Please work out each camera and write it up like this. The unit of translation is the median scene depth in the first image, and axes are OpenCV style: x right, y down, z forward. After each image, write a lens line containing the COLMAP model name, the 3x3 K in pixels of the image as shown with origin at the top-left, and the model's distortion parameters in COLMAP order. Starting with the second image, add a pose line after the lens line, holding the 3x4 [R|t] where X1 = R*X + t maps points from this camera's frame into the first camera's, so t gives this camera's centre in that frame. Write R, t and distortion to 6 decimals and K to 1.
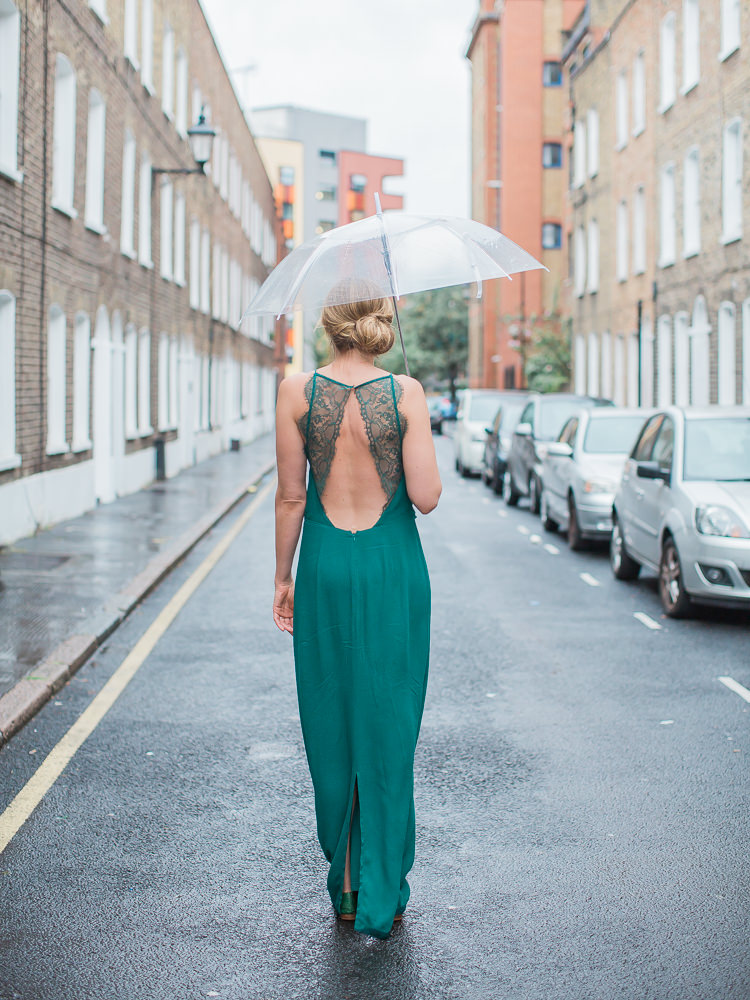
lens RADIAL K [[1354.9, 0, 377.3], [0, 1354.9, 442.1], [0, 0, 1]] dist [-0.087957, 0.021893]
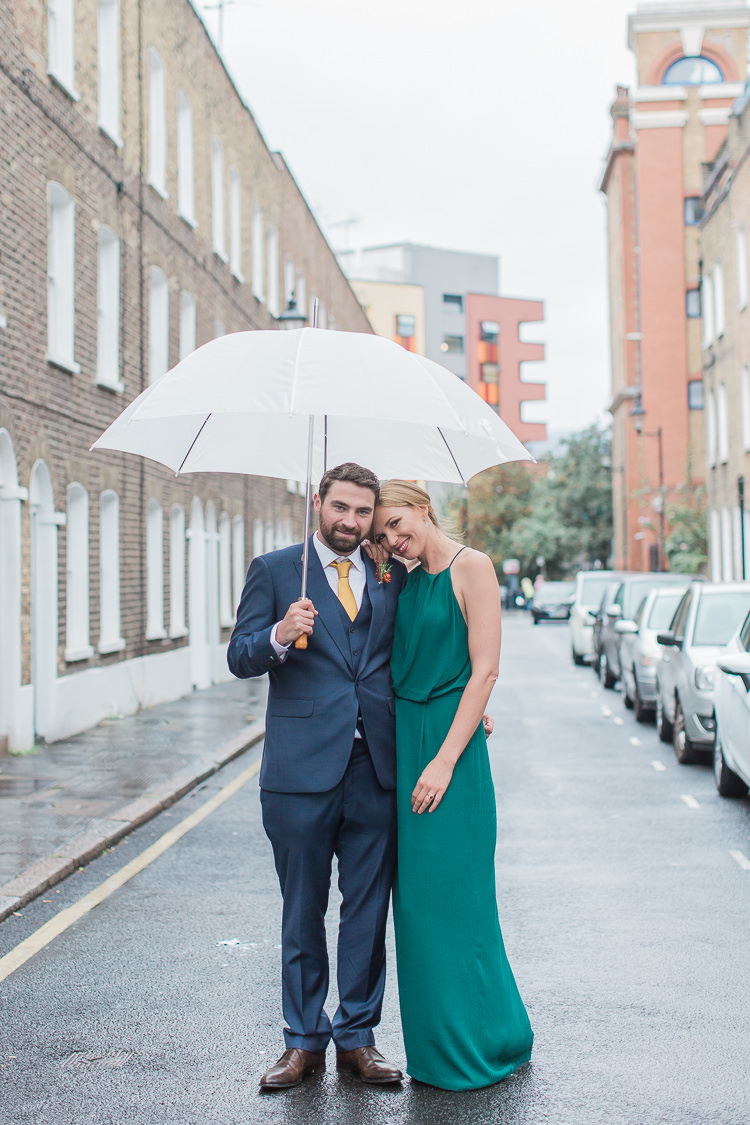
lens RADIAL K [[1772.8, 0, 375.0], [0, 1772.8, 562.5], [0, 0, 1]] dist [0.029354, 0.011829]
pose [[0.994896, -0.019897, -0.098929, 0.067905], [0.015298, 0.998776, -0.047029, 0.015299], [0.099743, 0.045276, 0.993983, -0.345533]]
